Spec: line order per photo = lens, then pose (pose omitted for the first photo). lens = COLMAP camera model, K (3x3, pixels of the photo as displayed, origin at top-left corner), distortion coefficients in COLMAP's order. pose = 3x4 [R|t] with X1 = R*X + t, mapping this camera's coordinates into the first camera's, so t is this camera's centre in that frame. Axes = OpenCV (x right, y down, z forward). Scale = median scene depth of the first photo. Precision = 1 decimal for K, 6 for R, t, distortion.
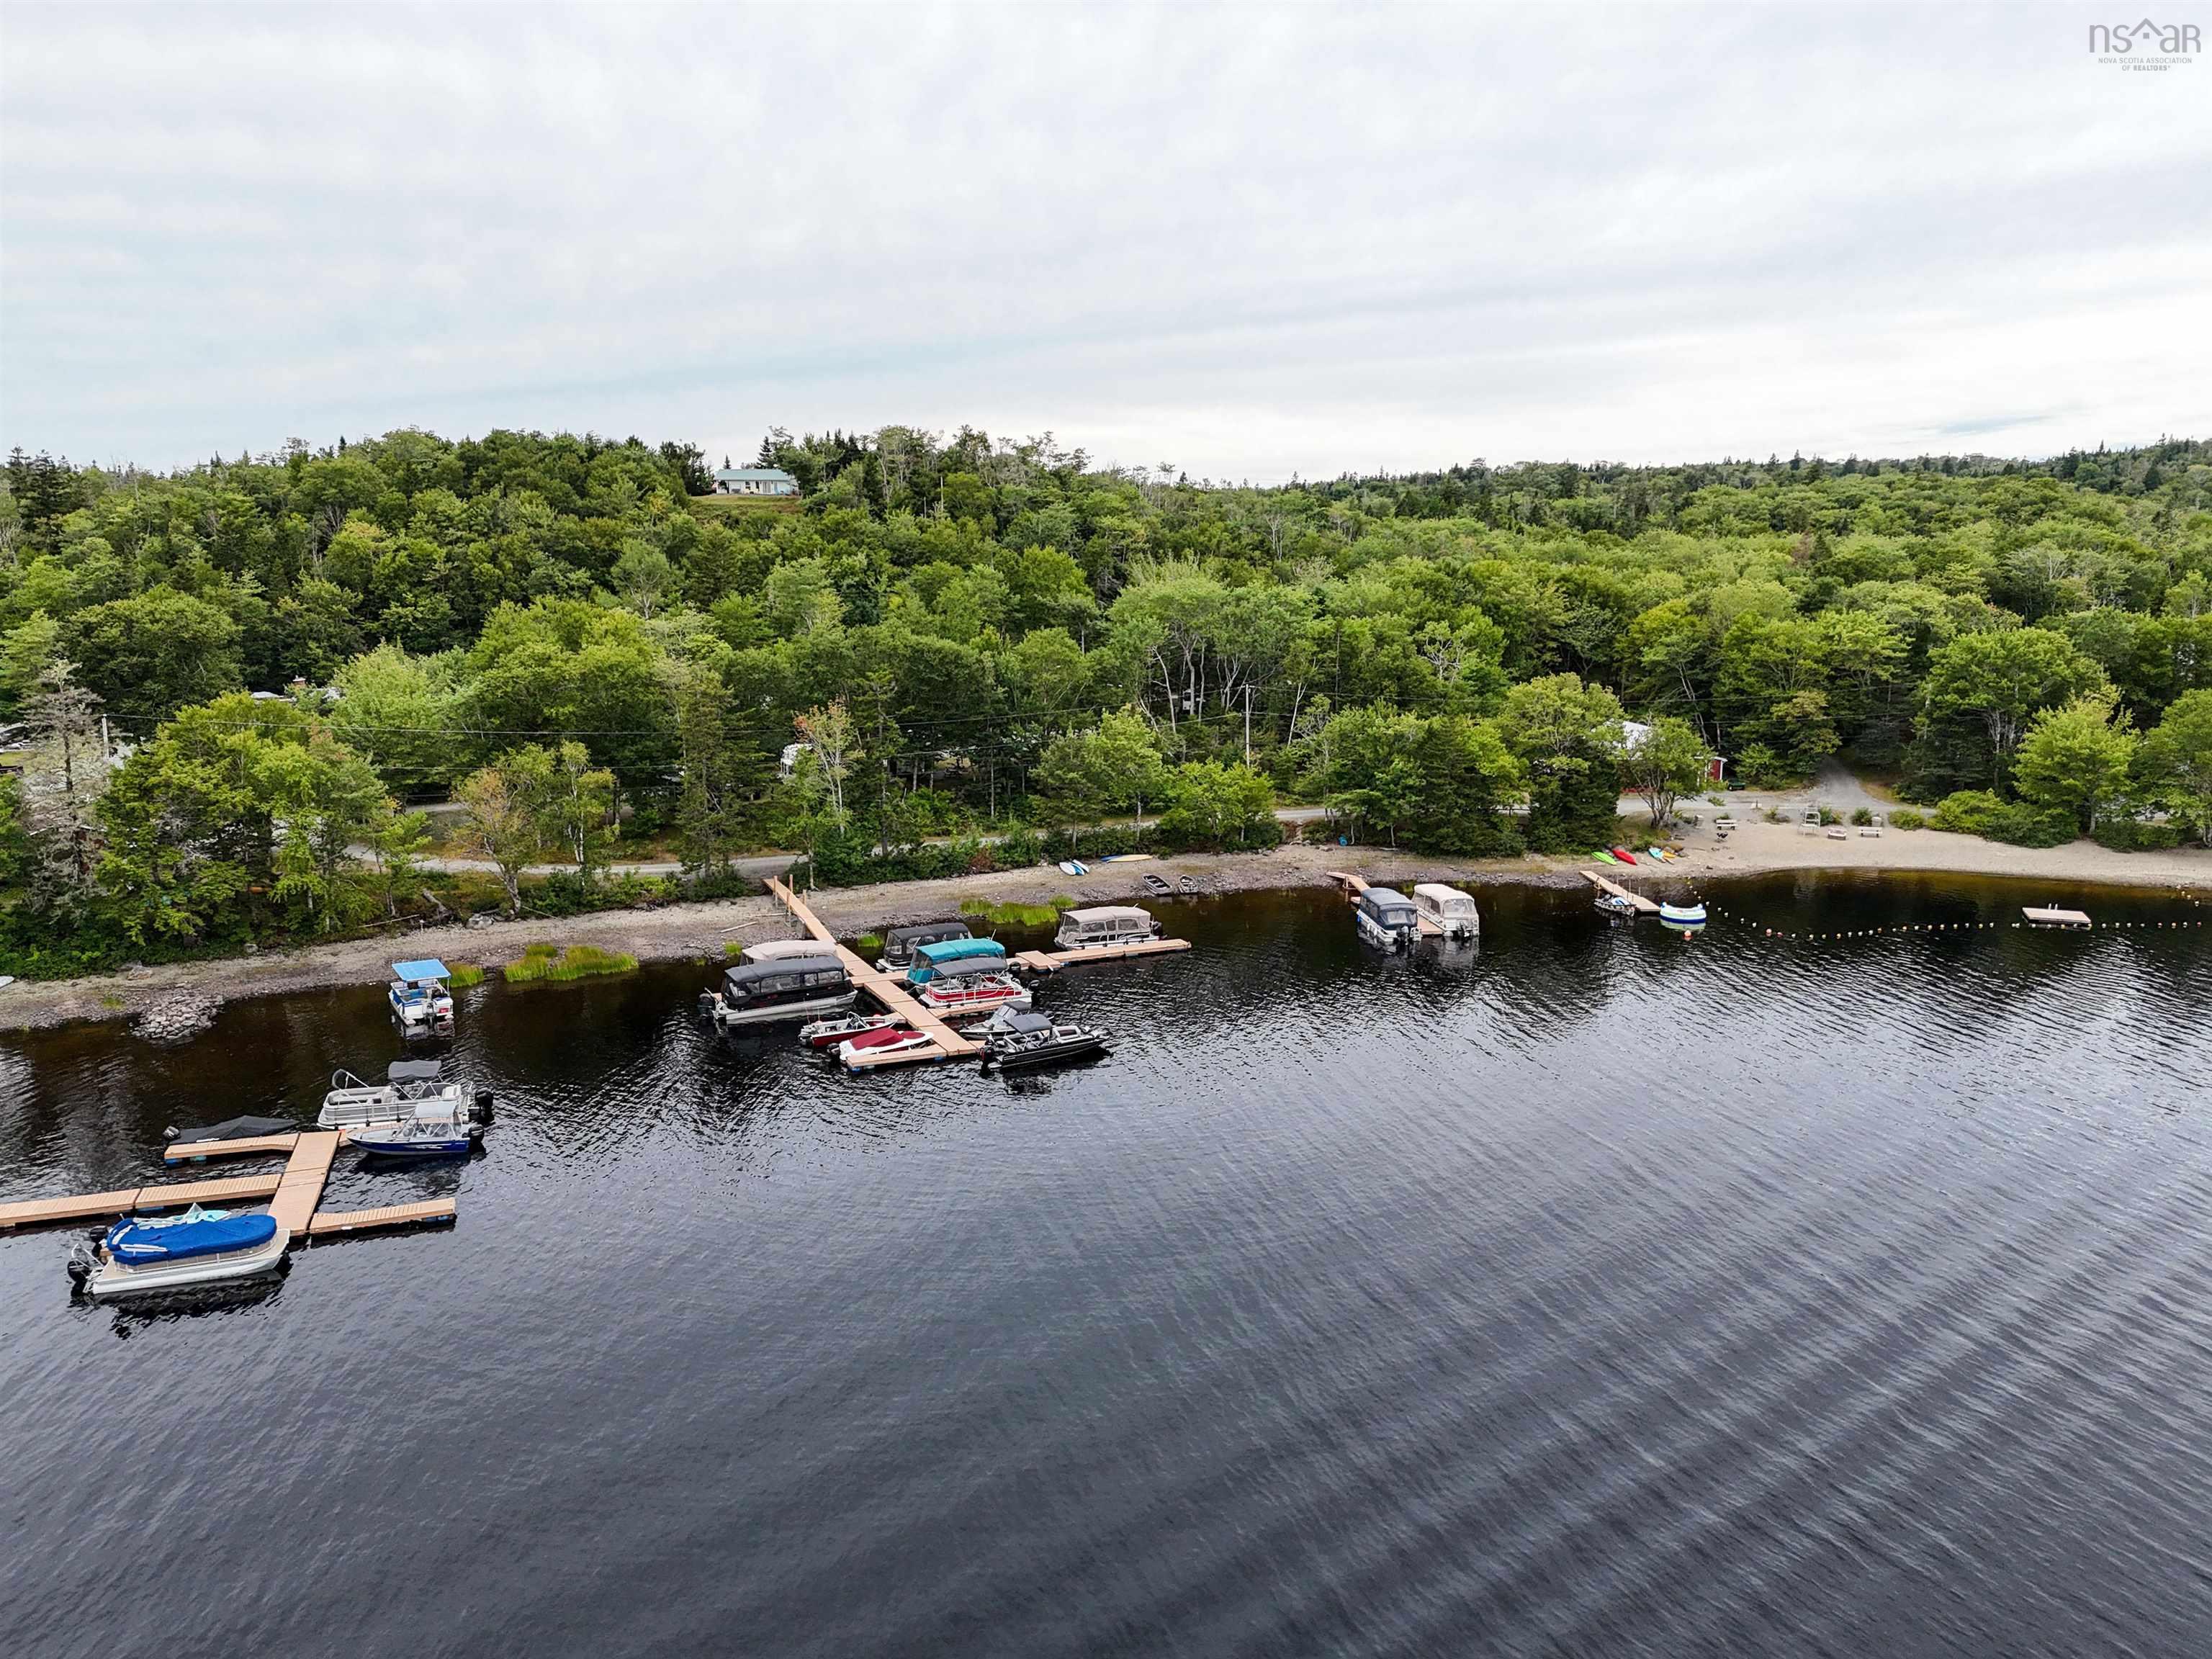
lens RADIAL K [[1625.2, 0, 1106.0], [0, 1625.2, 829.5], [0, 0, 1]] dist [0.079199, -0.075930]
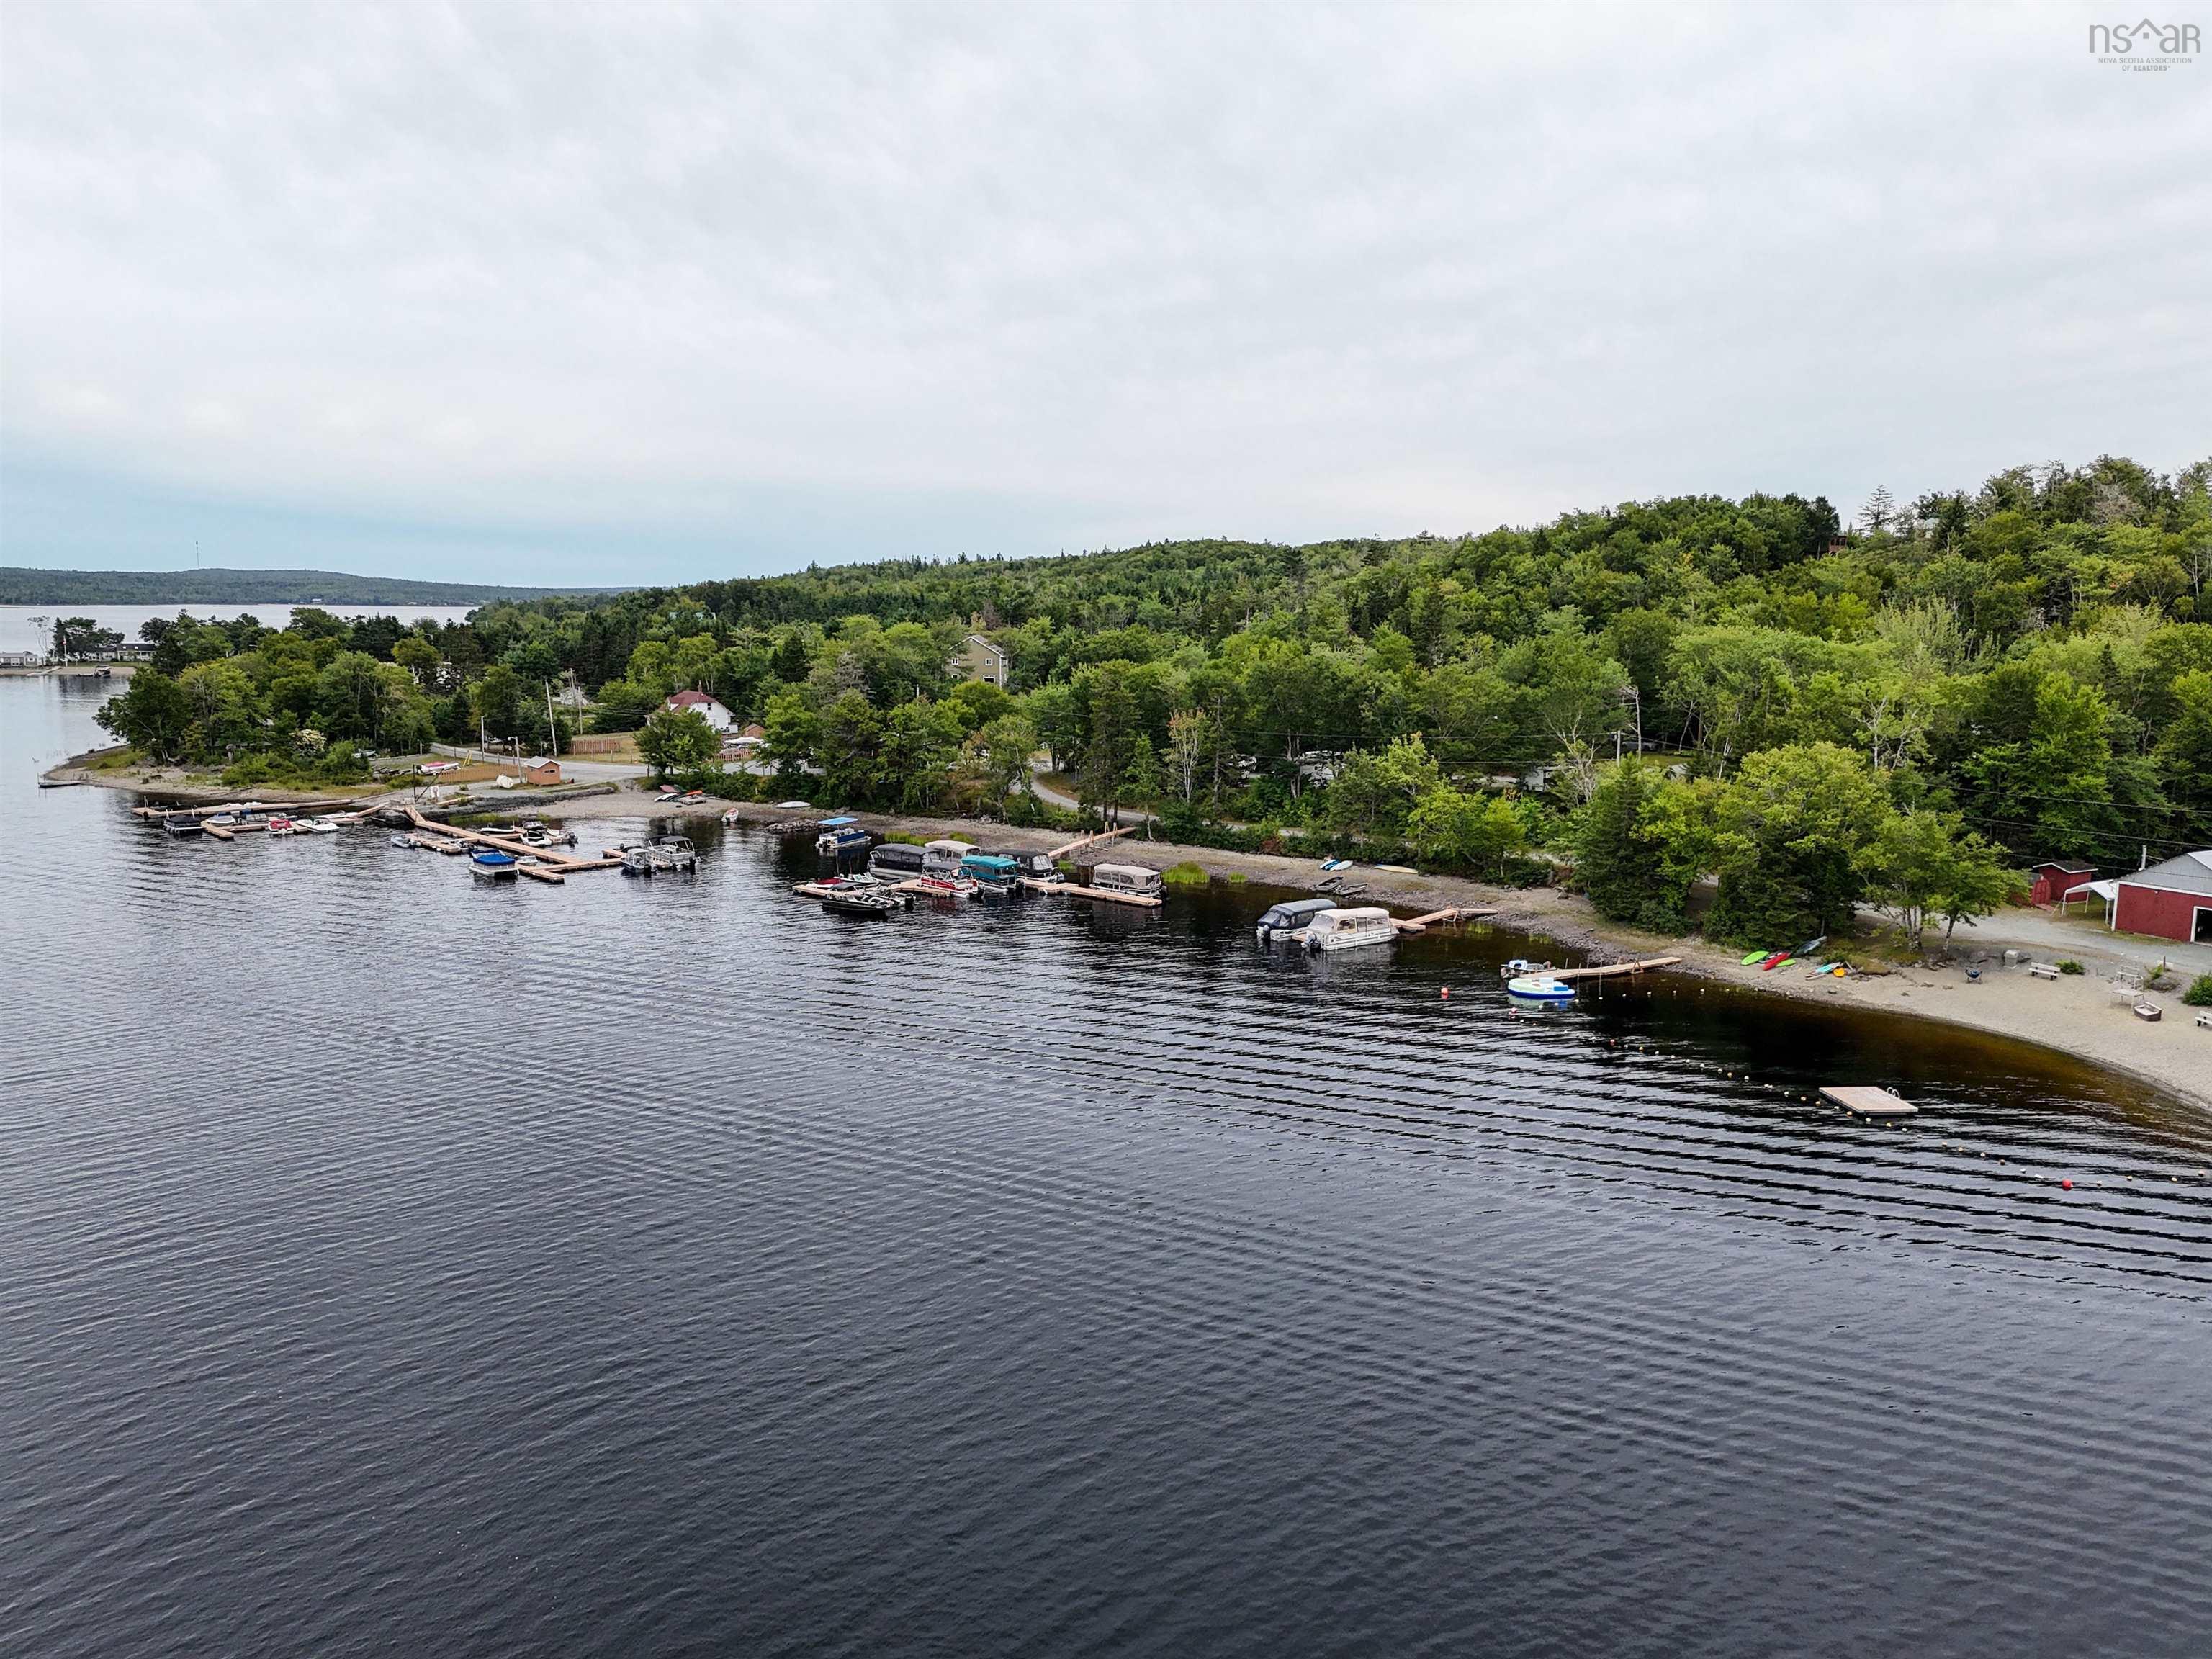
lens RADIAL K [[1625.2, 0, 1106.0], [0, 1625.2, 829.5], [0, 0, 1]] dist [0.079199, -0.075930]
pose [[0.436107, 0.131108, -0.890293, 1.026748], [-0.156140, 0.985348, 0.068621, -0.061392], [0.886245, 0.109084, 0.450189, 0.294450]]
